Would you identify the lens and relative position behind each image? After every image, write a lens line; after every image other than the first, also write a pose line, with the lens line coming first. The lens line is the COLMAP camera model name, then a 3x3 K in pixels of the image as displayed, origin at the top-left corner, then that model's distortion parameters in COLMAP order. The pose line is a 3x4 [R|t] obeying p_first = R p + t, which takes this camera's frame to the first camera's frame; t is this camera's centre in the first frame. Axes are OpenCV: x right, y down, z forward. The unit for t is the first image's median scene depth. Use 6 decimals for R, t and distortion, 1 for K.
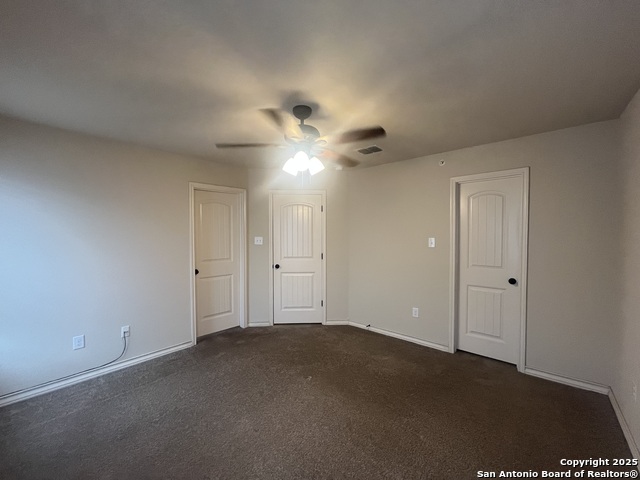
lens RADIAL K [[258.2, 0, 319.9], [0, 258.2, 237.2], [0, 0, 1]] dist [0.001586, -0.000610]
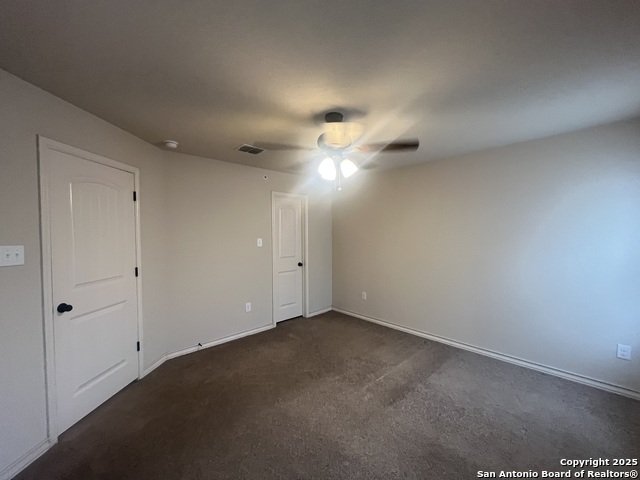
lens RADIAL K [[258.2, 0, 320.4], [0, 258.2, 240.0], [0, 0, 1]] dist [0.001586, -0.000610]
pose [[0.090858, -0.023187, 0.995594, -0.599669], [0.020202, 0.999566, 0.021436, -0.008752], [-0.995659, 0.018165, 0.091287, 0.518928]]
